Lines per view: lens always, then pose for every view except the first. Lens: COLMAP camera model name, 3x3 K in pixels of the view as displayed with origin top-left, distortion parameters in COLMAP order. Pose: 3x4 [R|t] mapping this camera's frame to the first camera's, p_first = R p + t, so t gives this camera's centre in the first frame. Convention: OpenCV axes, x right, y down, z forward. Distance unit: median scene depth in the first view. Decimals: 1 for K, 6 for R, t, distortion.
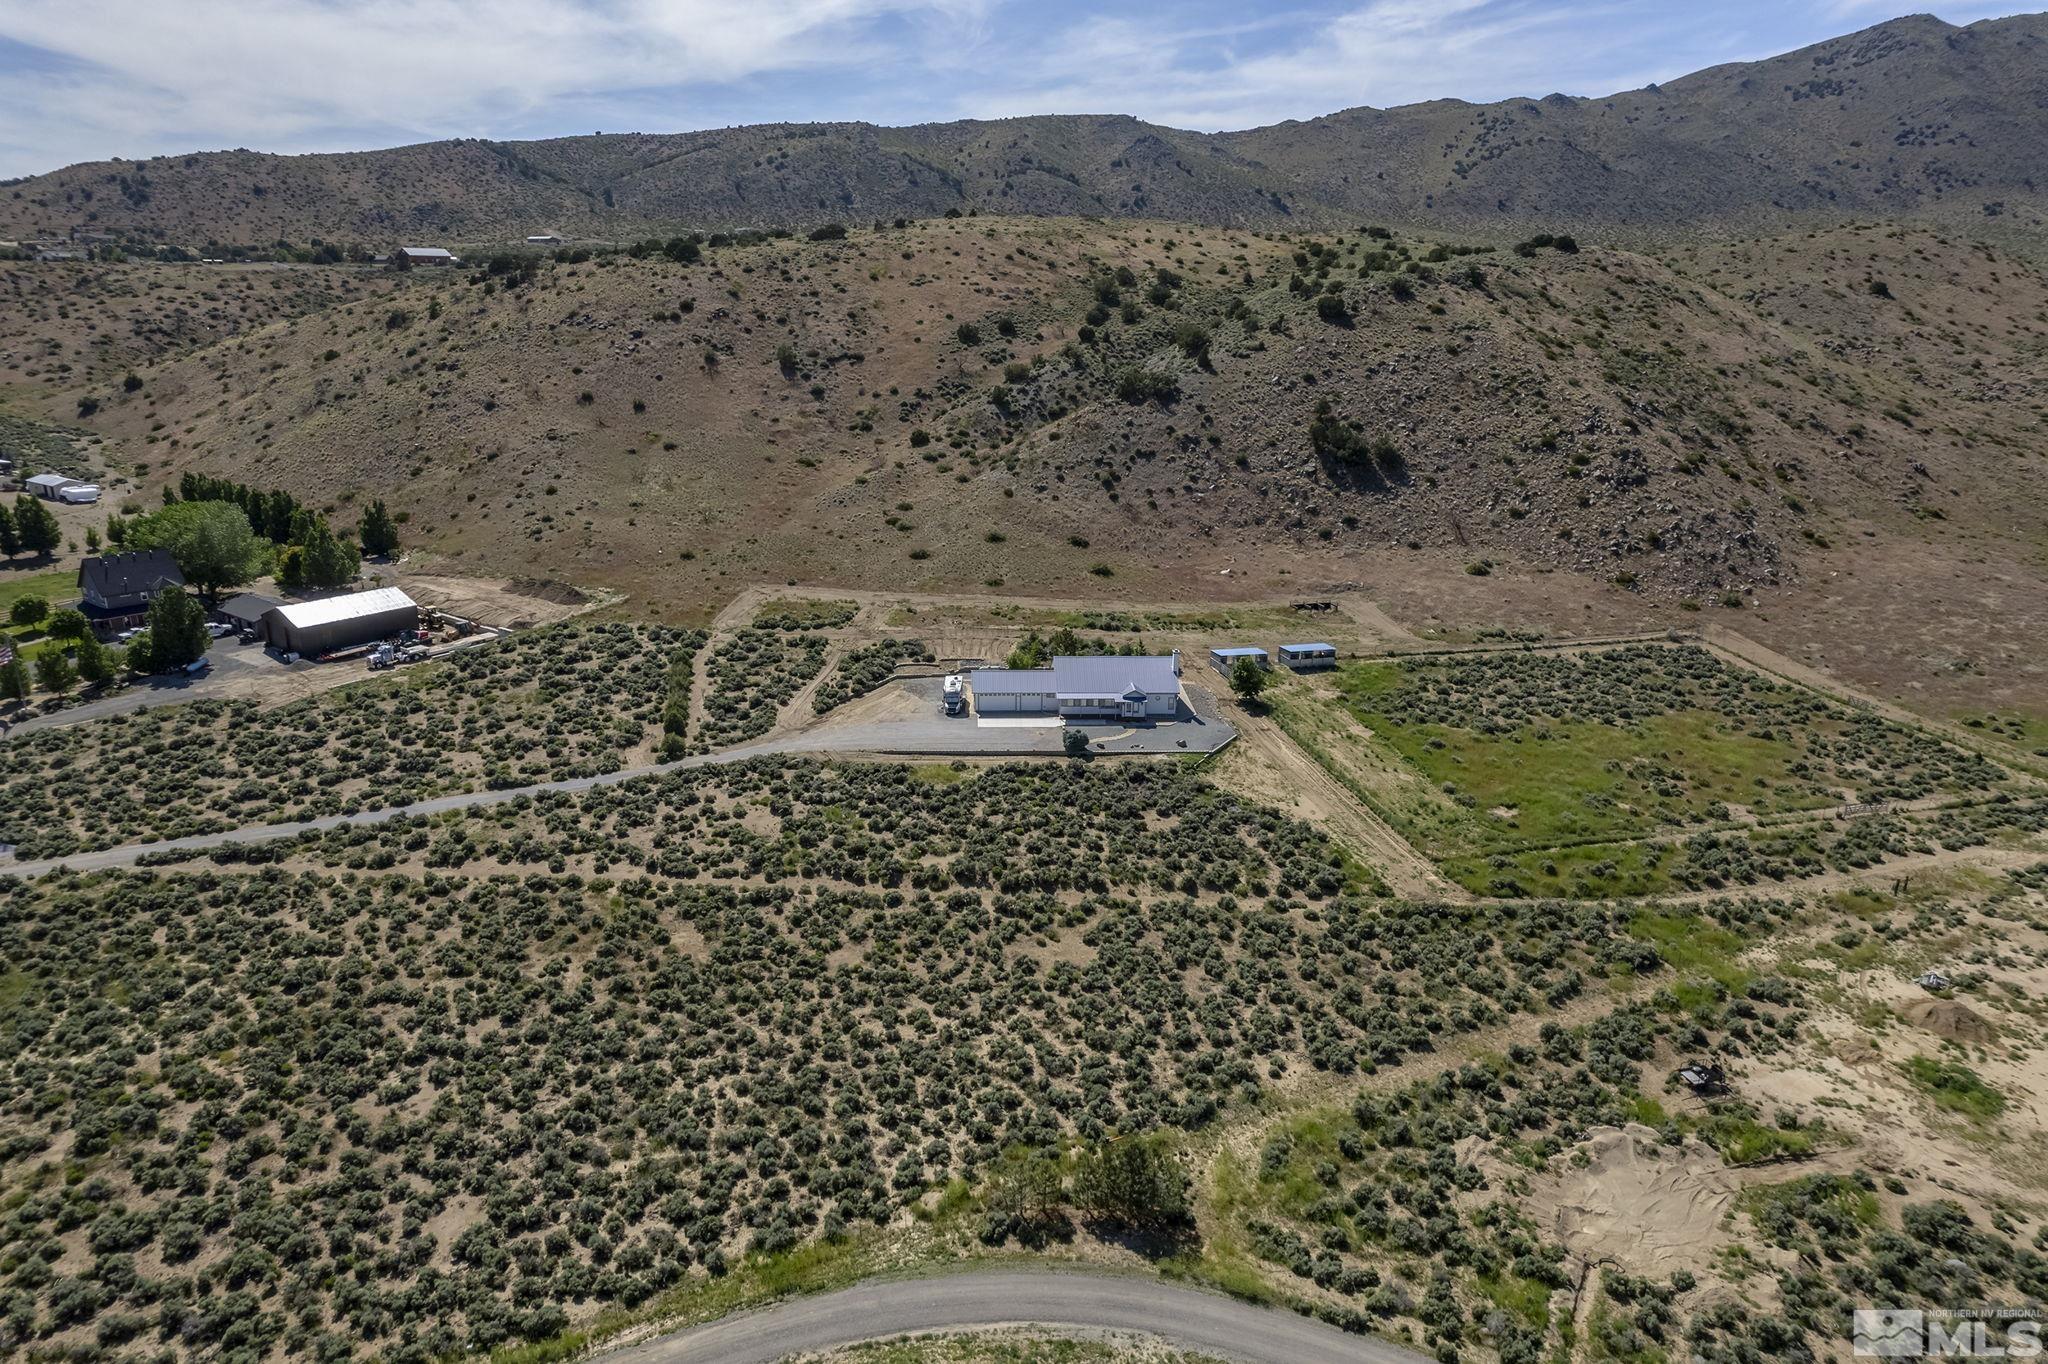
lens RADIAL K [[1308.1, 0, 1025.4], [0, 1308.1, 684.1], [0, 0, 1]] dist [-0.083256, 0.093552]
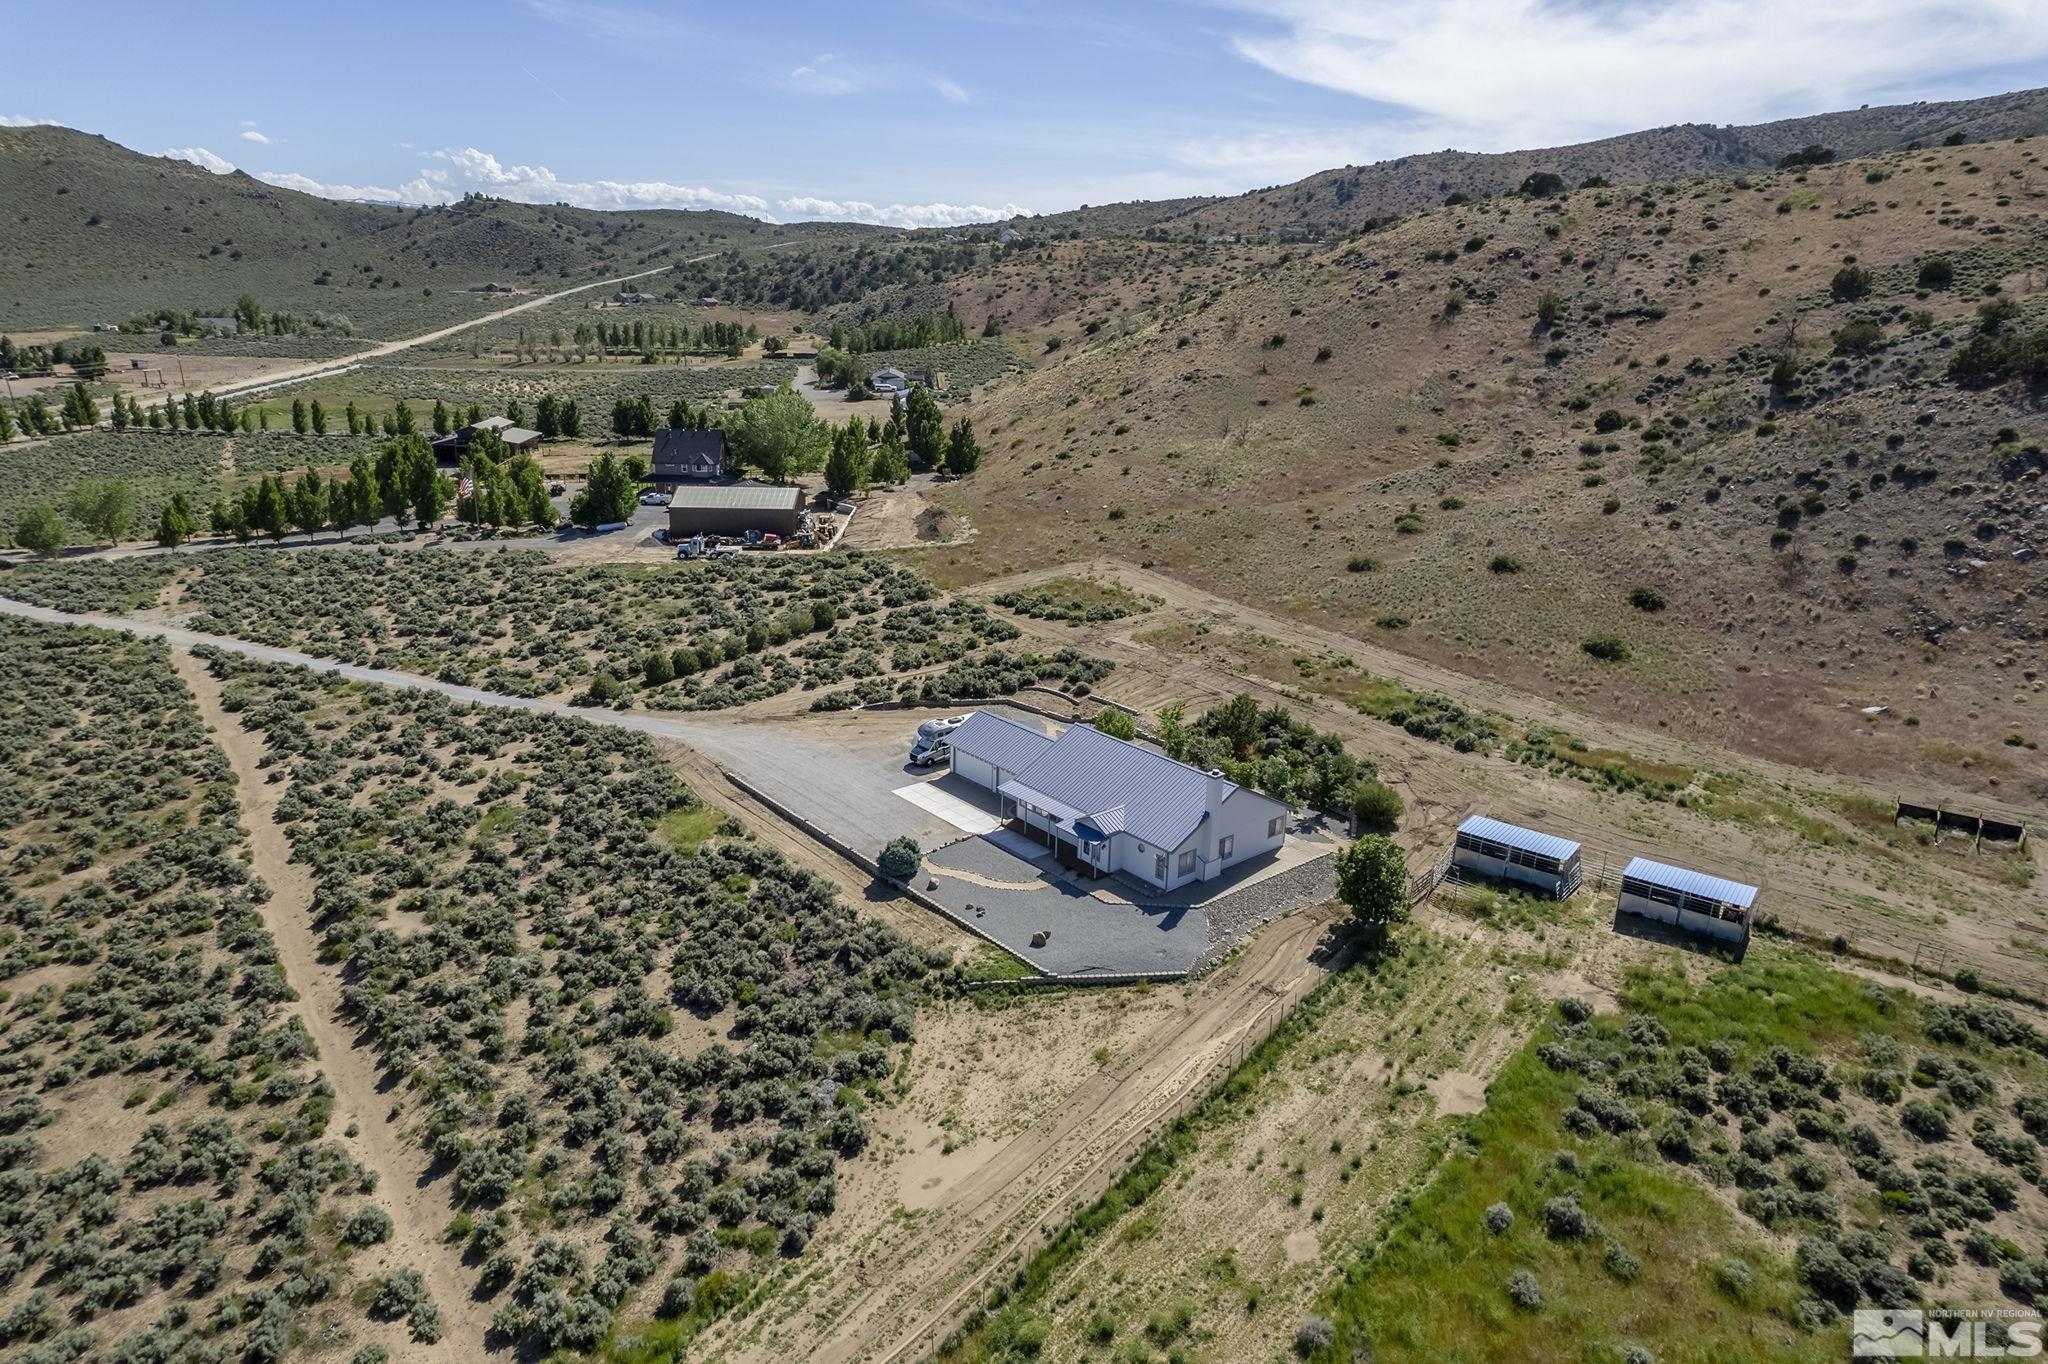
lens RADIAL K [[1308.1, 0, 1025.4], [0, 1308.1, 684.1], [0, 0, 1]] dist [-0.083256, 0.093552]
pose [[0.617499, 0.237682, -0.749802, 0.304028], [-0.246448, 0.963717, 0.102529, -0.063753], [0.746966, 0.121476, 0.653670, 0.429699]]
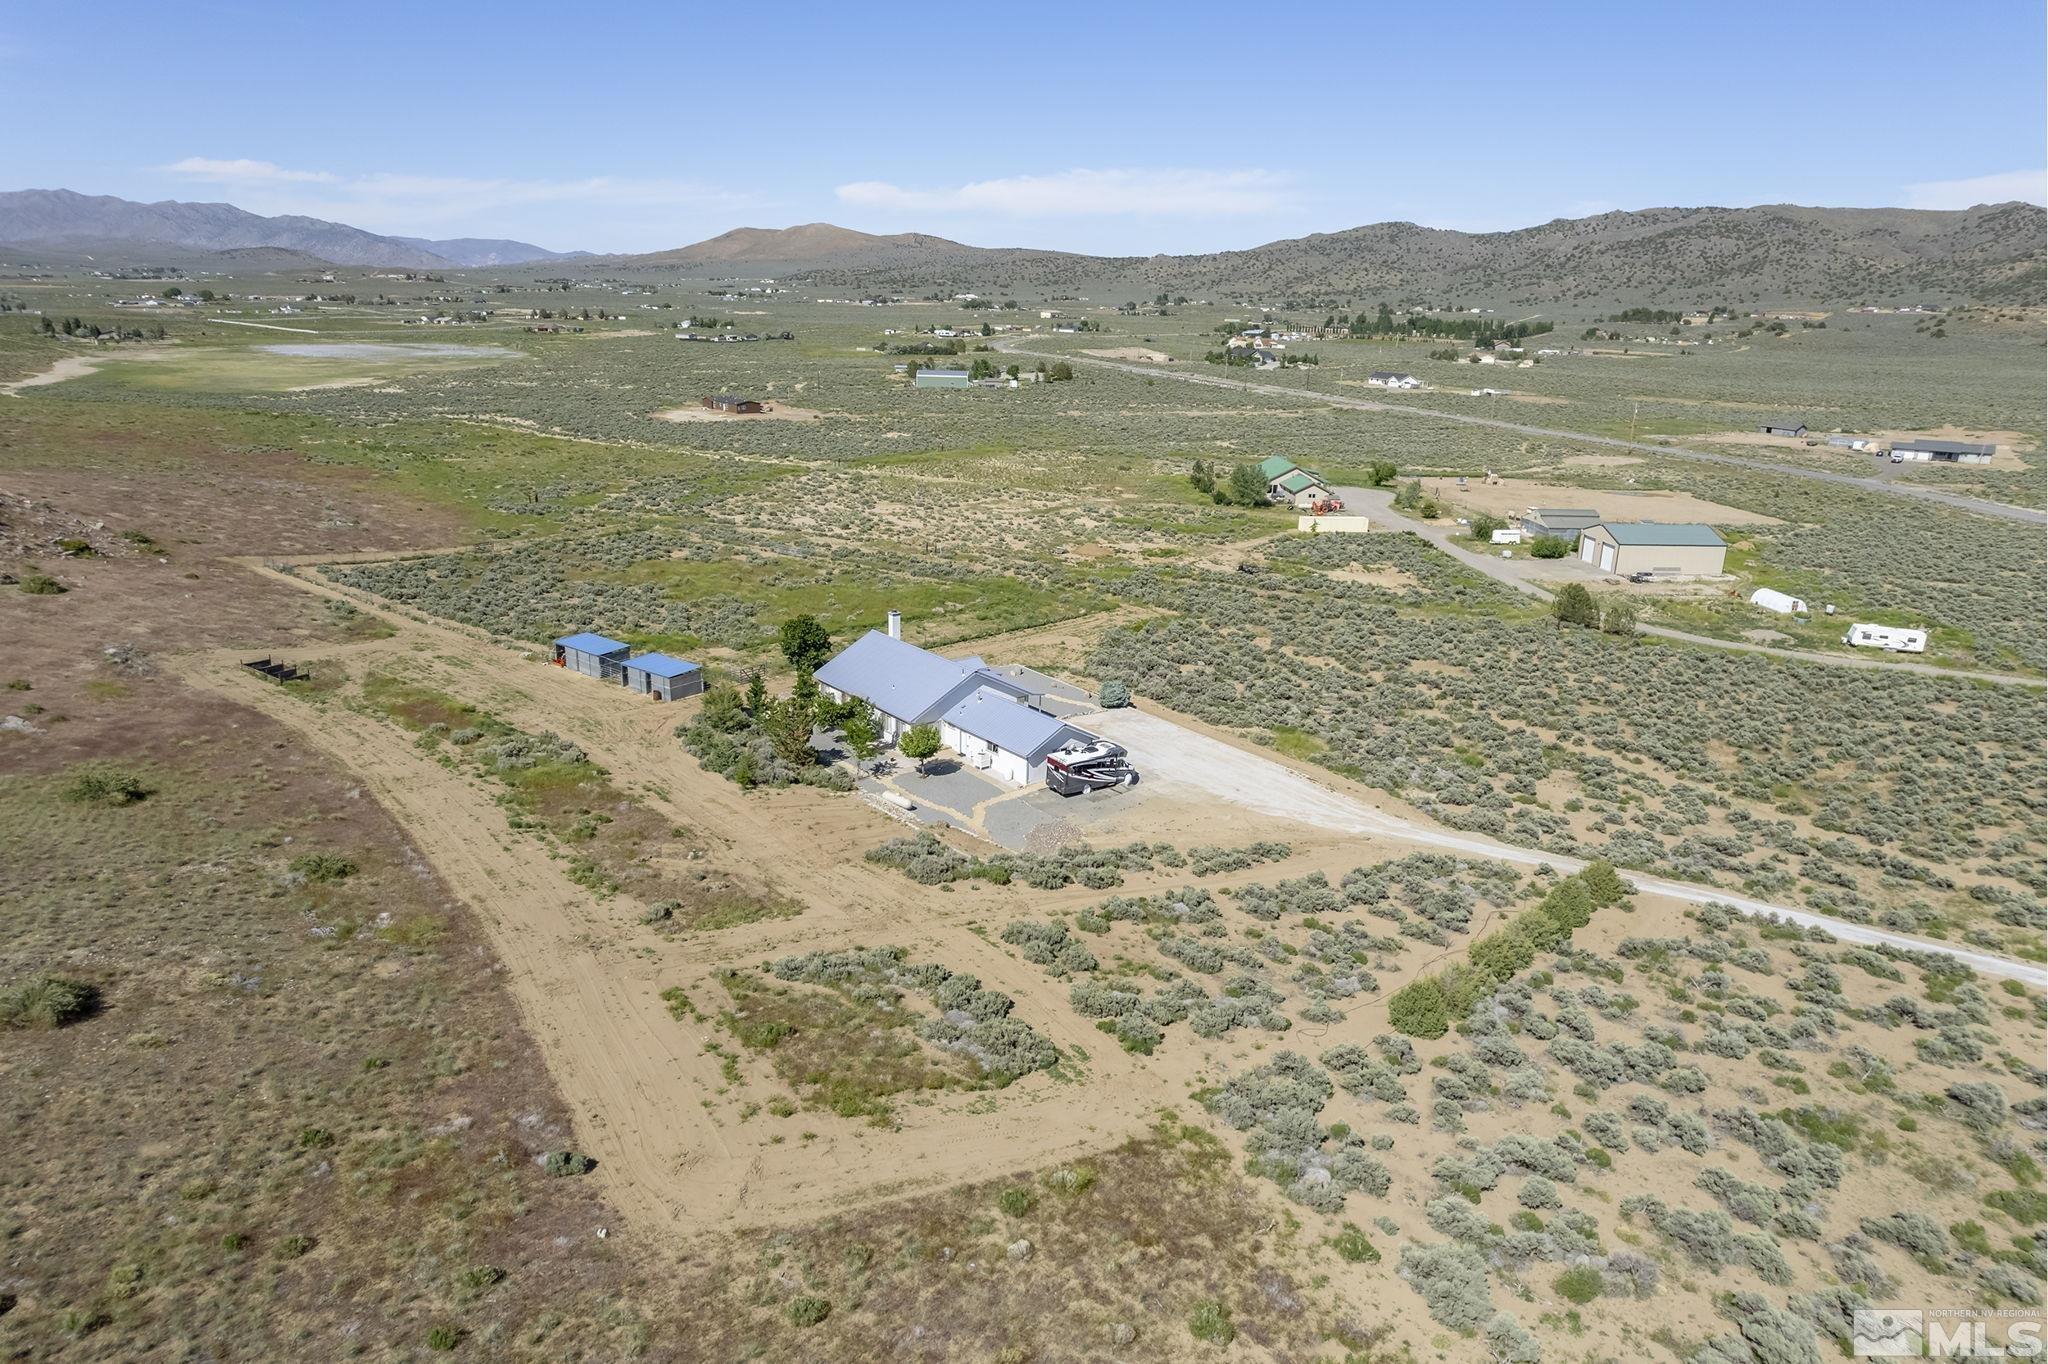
lens RADIAL K [[1308.1, 0, 1025.4], [0, 1308.1, 684.1], [0, 0, 1]] dist [-0.083256, 0.093552]
pose [[-0.594270, -0.260786, 0.760811, -0.334208], [0.200867, 0.867866, 0.454379, -0.208891], [-0.778778, 0.422846, -0.463364, 0.900127]]
